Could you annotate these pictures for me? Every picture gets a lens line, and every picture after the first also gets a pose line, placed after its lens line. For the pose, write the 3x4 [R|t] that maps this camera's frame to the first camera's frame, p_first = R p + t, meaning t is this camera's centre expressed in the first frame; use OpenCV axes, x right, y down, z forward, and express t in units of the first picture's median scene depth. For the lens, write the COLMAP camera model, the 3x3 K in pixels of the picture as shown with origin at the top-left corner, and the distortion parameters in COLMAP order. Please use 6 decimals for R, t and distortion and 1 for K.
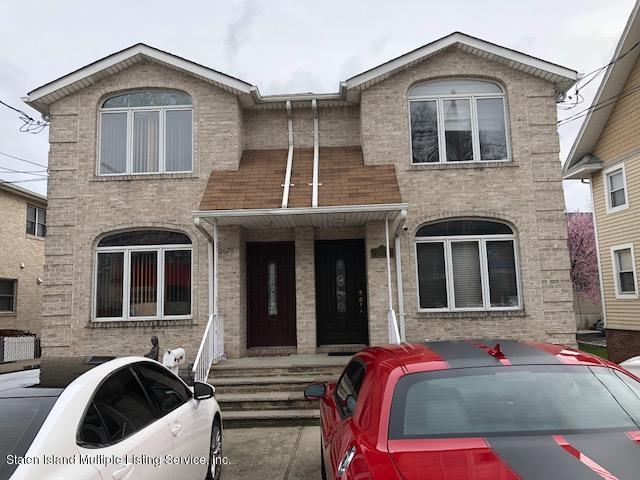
lens RADIAL K [[528.9, 0, 317.5], [0, 528.9, 233.0], [0, 0, 1]] dist [0.058548, -0.045052]
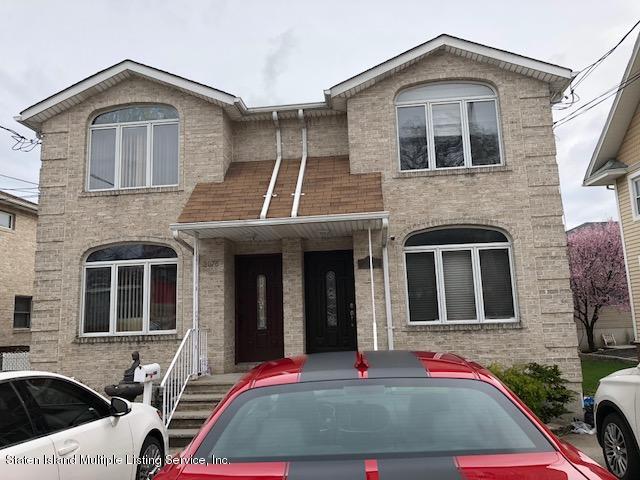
lens RADIAL K [[528.9, 0, 317.5], [0, 528.9, 233.0], [0, 0, 1]] dist [0.058548, -0.045052]
pose [[0.997302, -0.018519, -0.071037, 0.095361], [0.016412, 0.999411, -0.030139, 0.008961], [0.071553, 0.028892, 0.997018, 0.029124]]
